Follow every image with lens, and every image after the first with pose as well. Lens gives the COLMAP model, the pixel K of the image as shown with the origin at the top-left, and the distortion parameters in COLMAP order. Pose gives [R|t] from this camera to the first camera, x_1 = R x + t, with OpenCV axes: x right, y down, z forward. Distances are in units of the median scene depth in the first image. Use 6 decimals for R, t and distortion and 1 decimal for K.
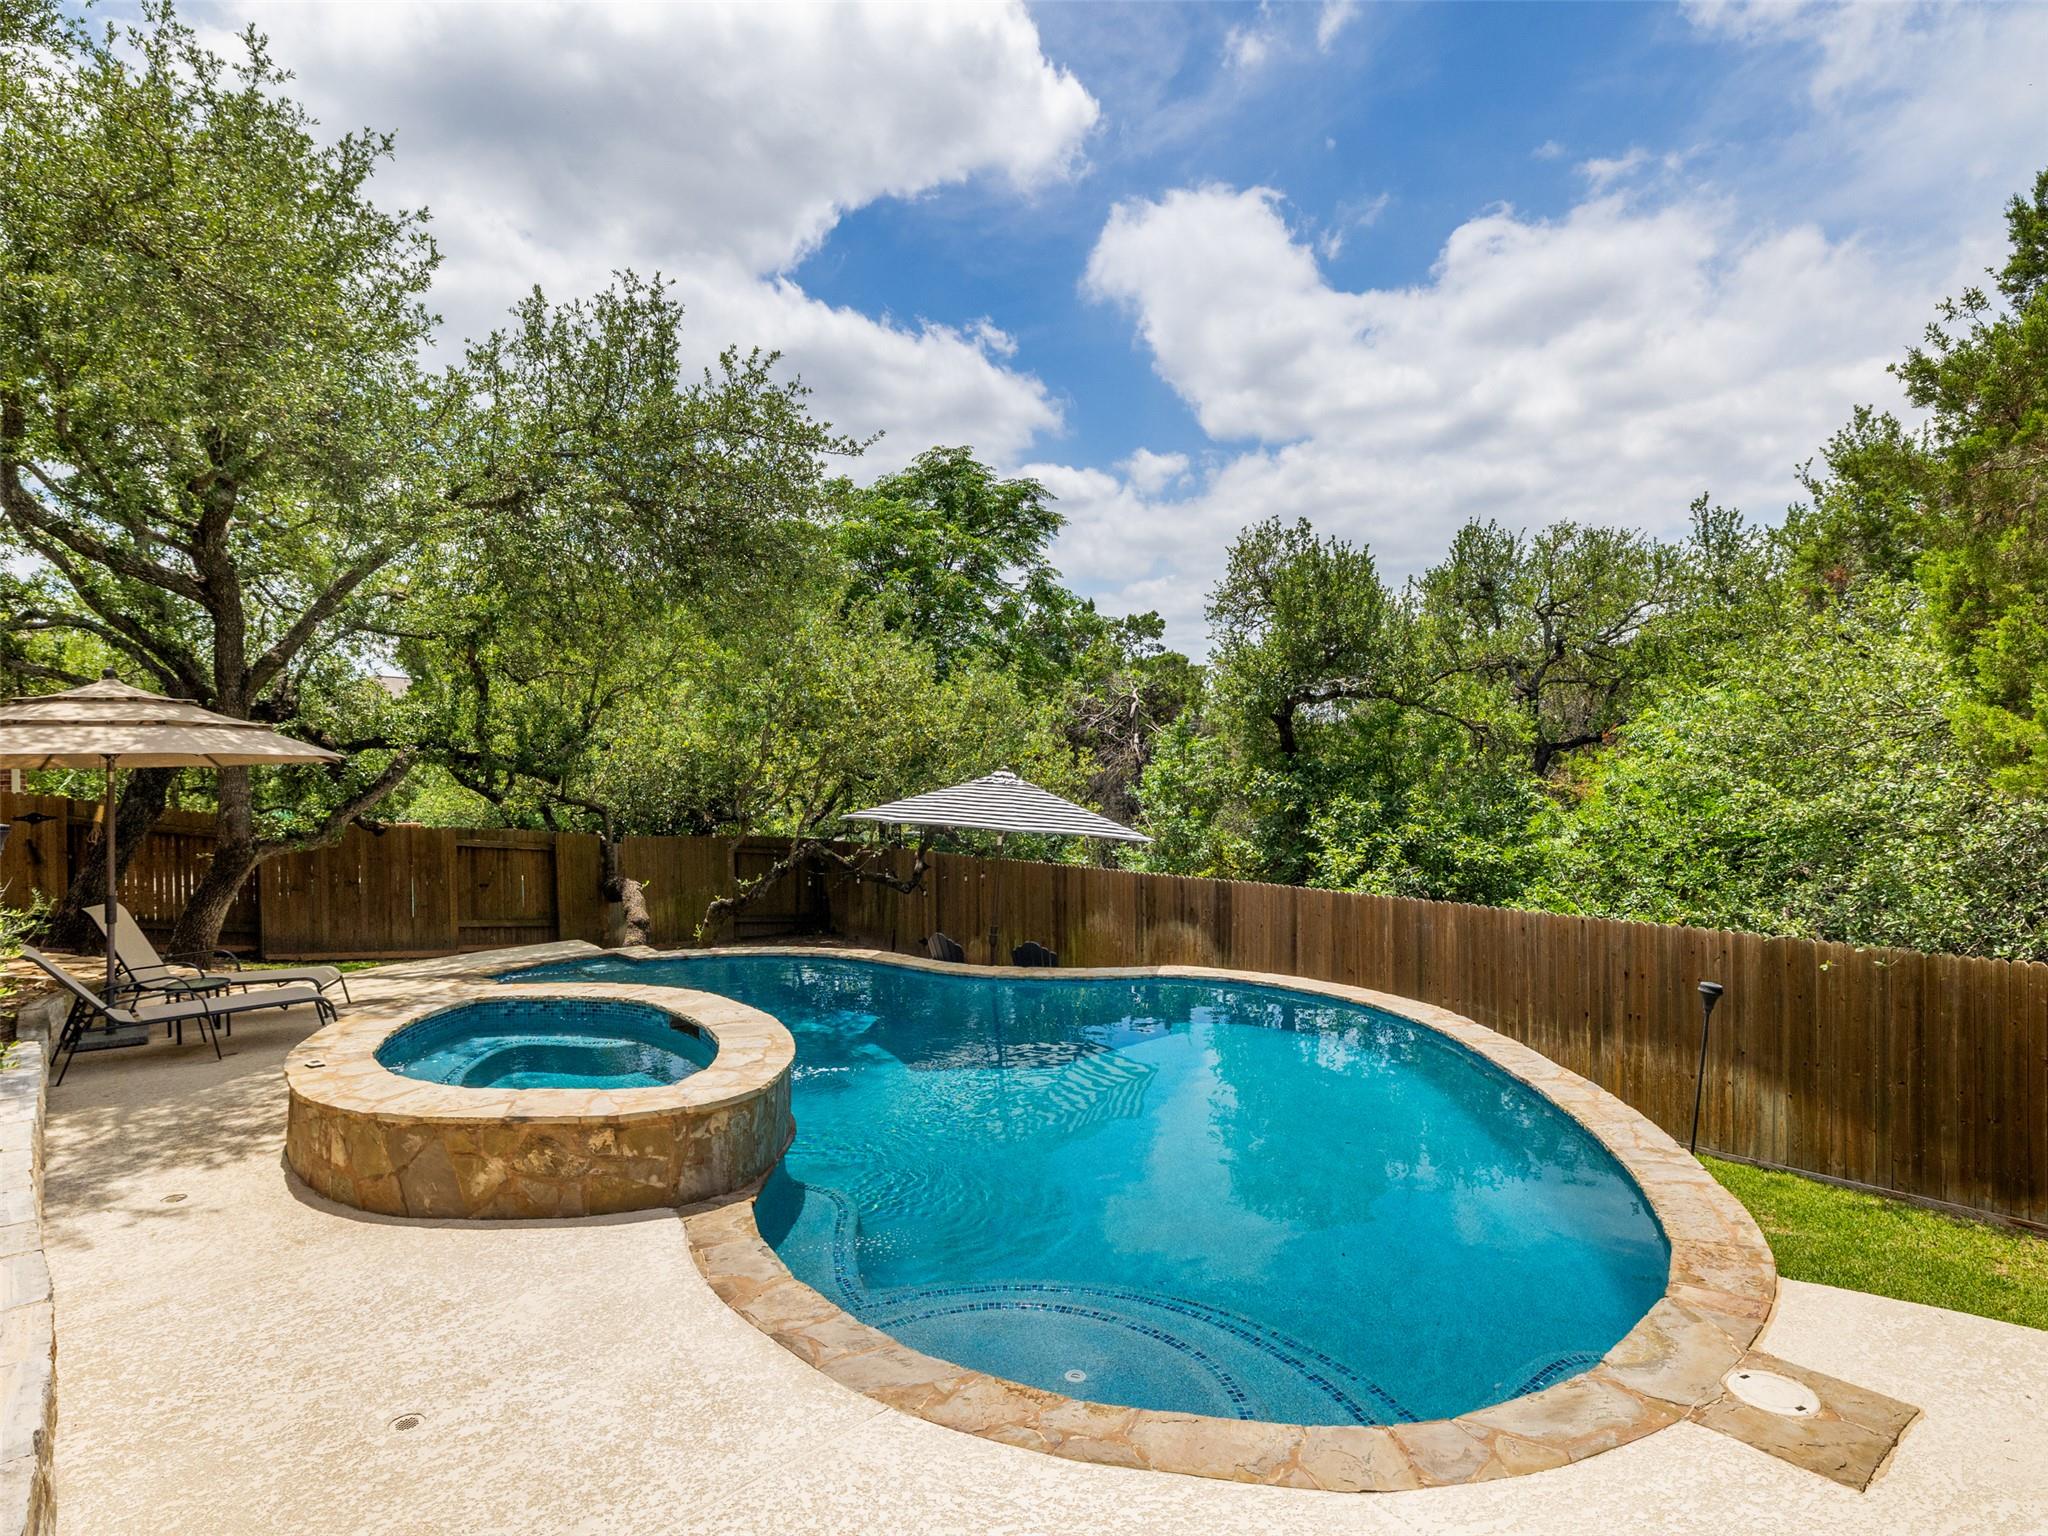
lens RADIAL K [[1171.8, 0, 1004.9], [0, 1171.8, 769.7], [0, 0, 1]] dist [-0.003929, 0.004324]
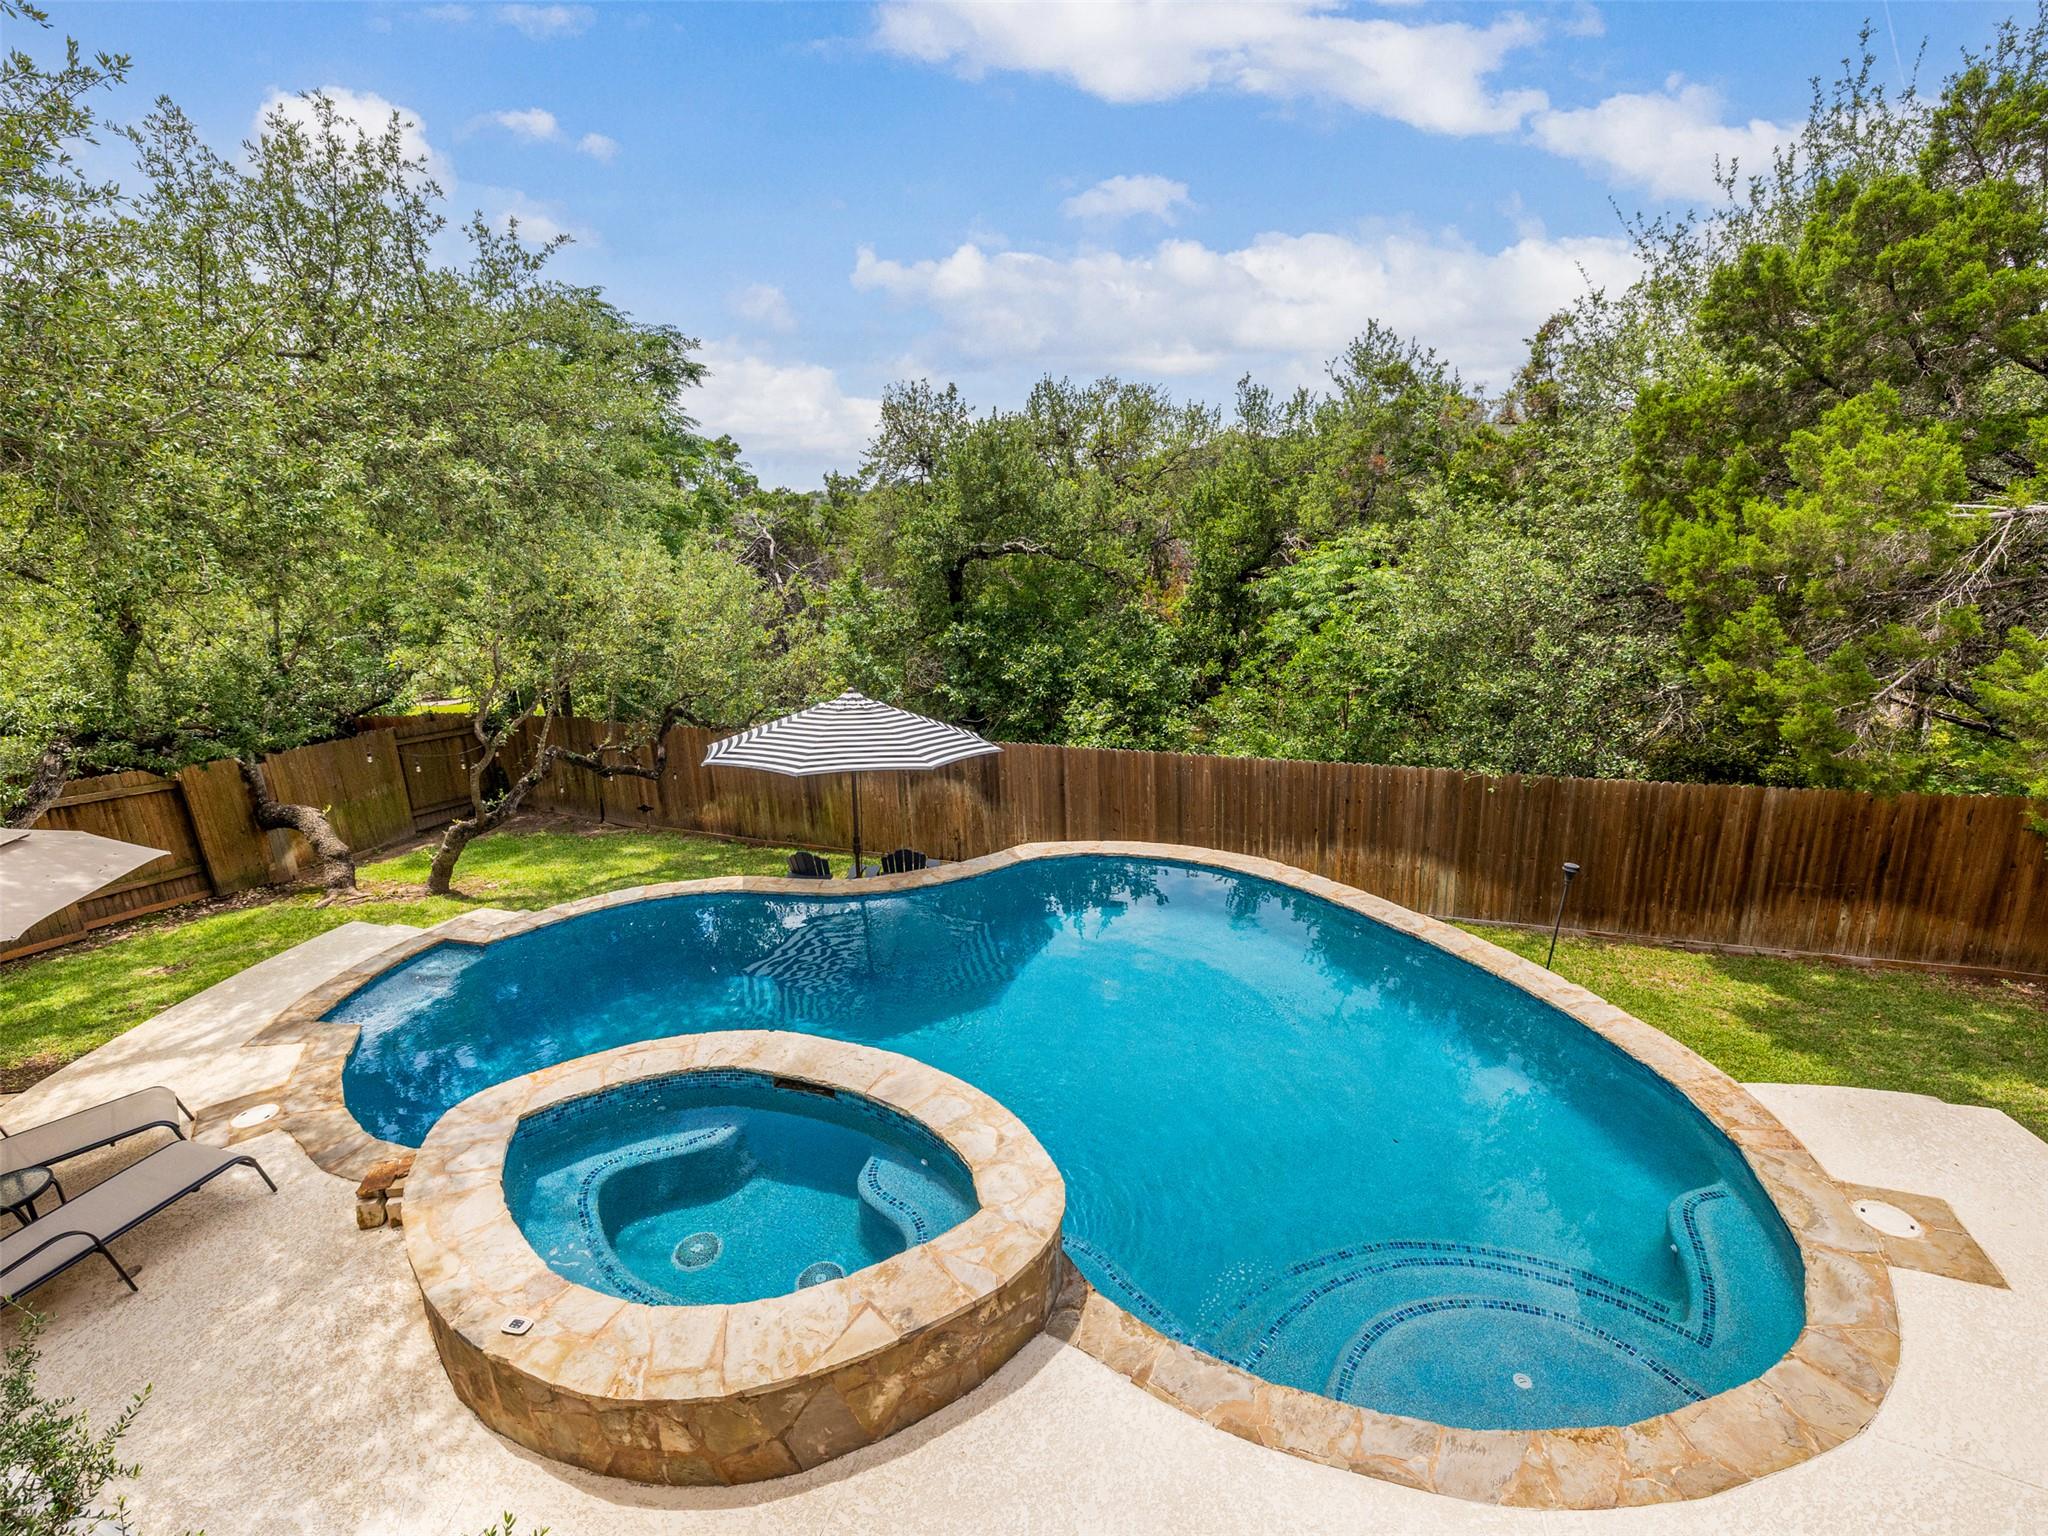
lens RADIAL K [[999.9, 0, 993.6], [0, 999.9, 734.6], [0, 0, 1]] dist [-0.001456, 0.003421]
pose [[0.876146, -0.147245, 0.459007, -0.356117], [0.049525, 0.974662, 0.218131, -0.175707], [-0.479495, -0.168382, 0.861238, 0.205796]]
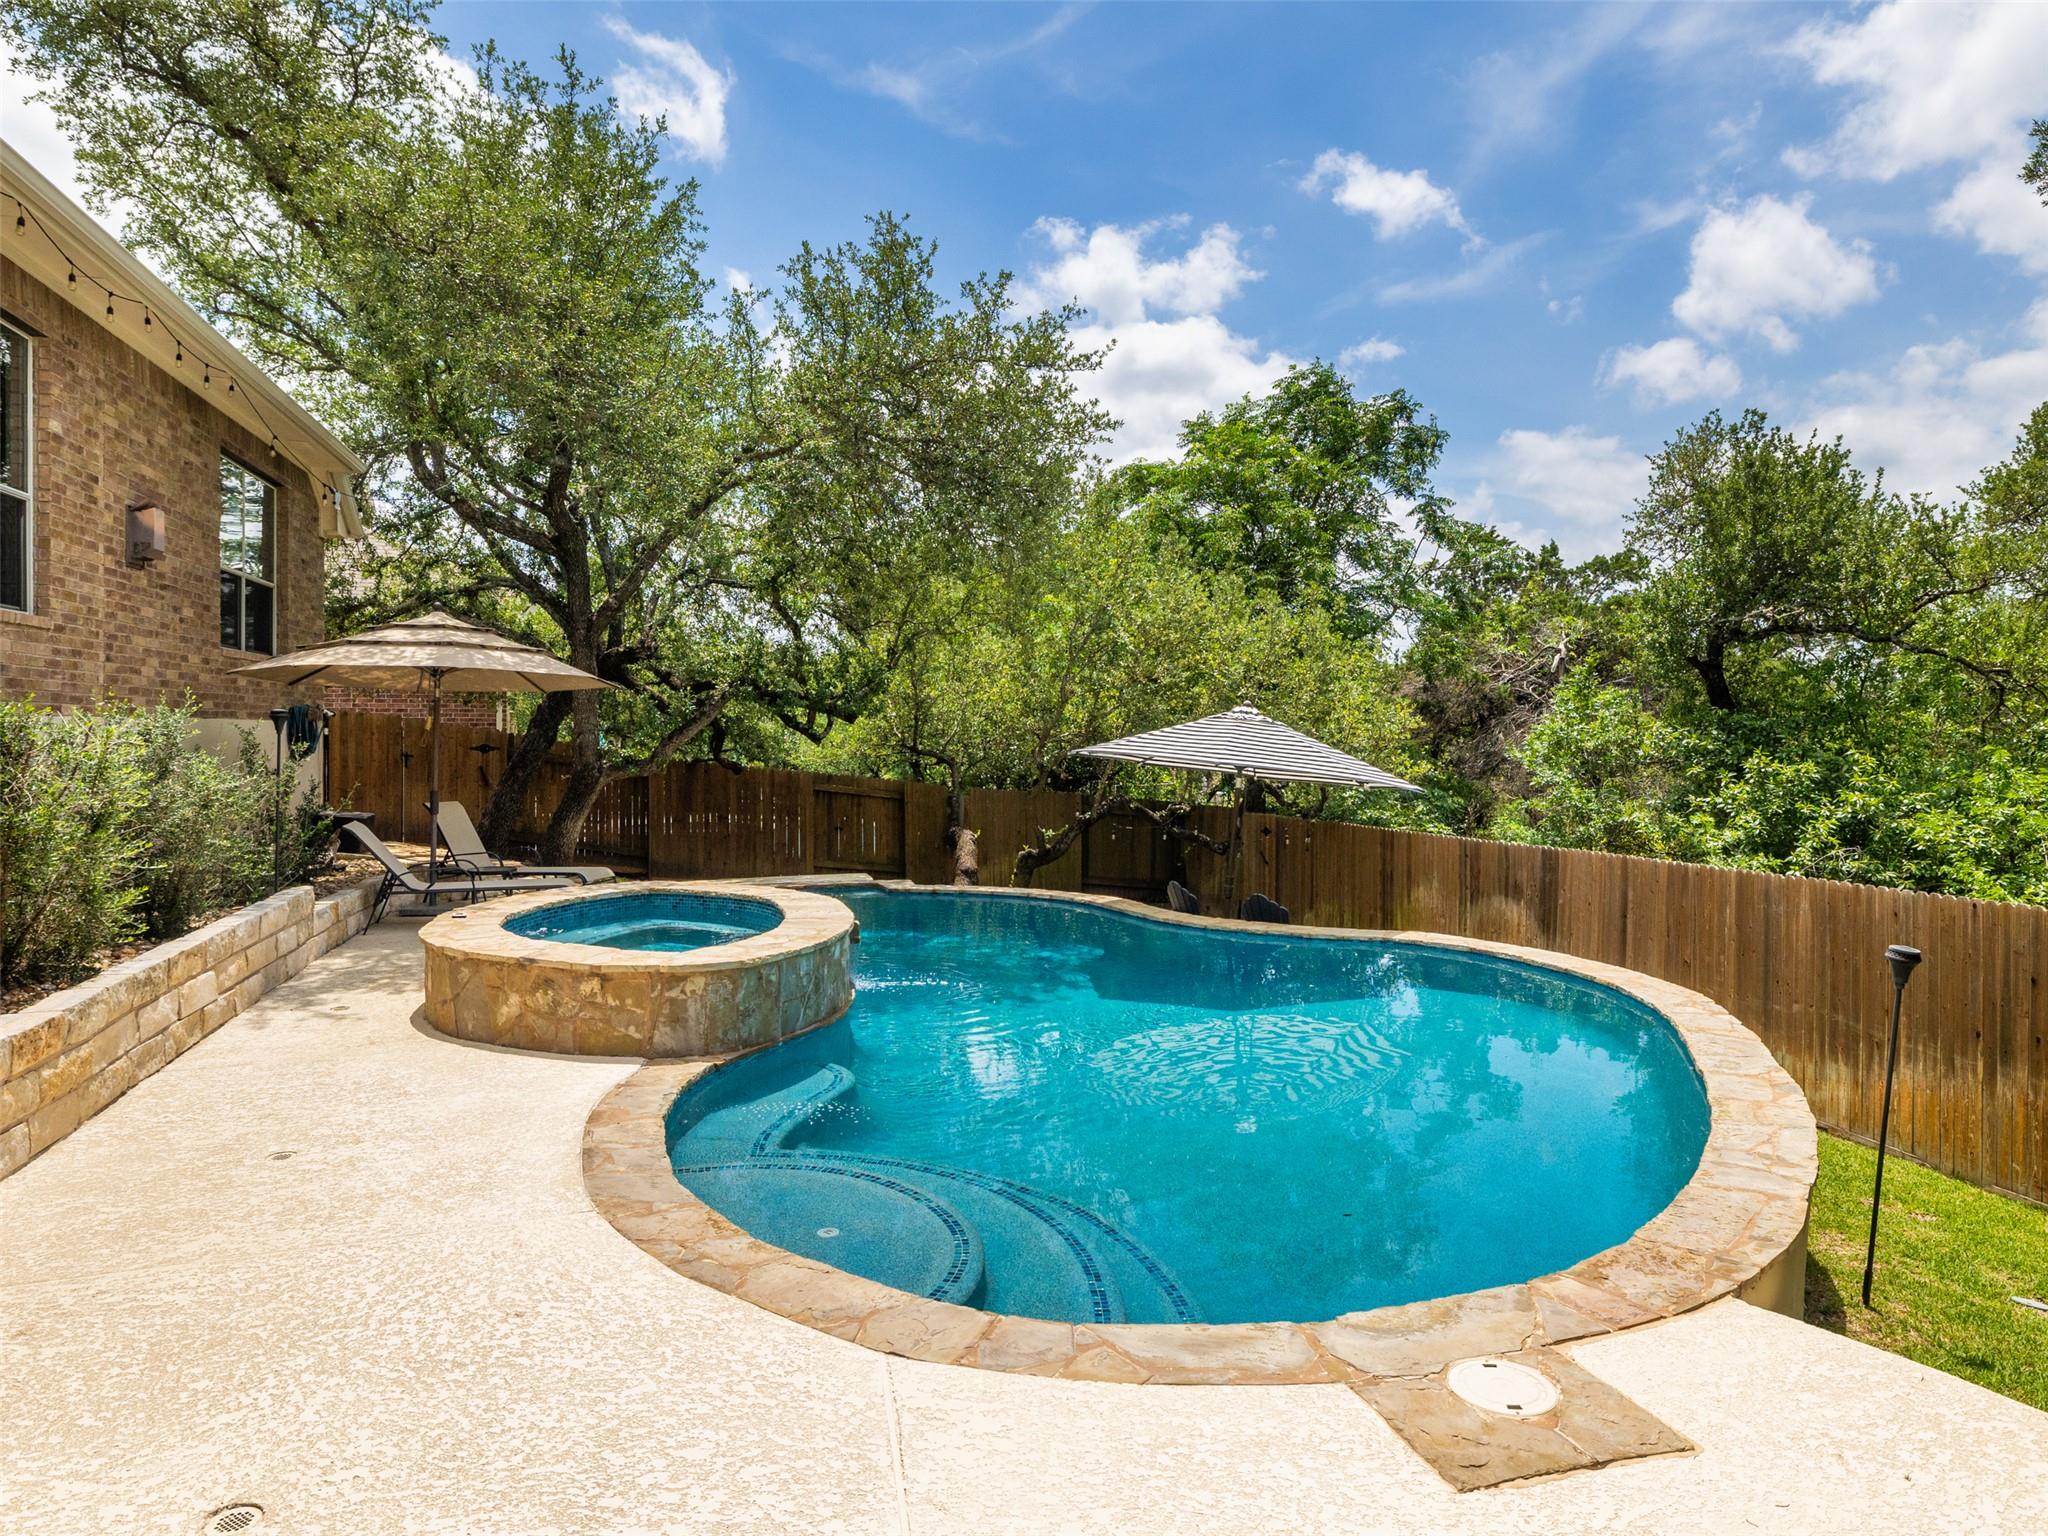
lens RADIAL K [[1256.5, 0, 1005.2], [0, 1256.5, 763.3], [0, 0, 1]] dist [-0.000900, 0.005045]
pose [[0.913841, 0.023026, -0.405420, 0.265808], [-0.021302, 0.999735, 0.008764, 0.048497], [0.405514, 0.000628, 0.914089, 0.045198]]
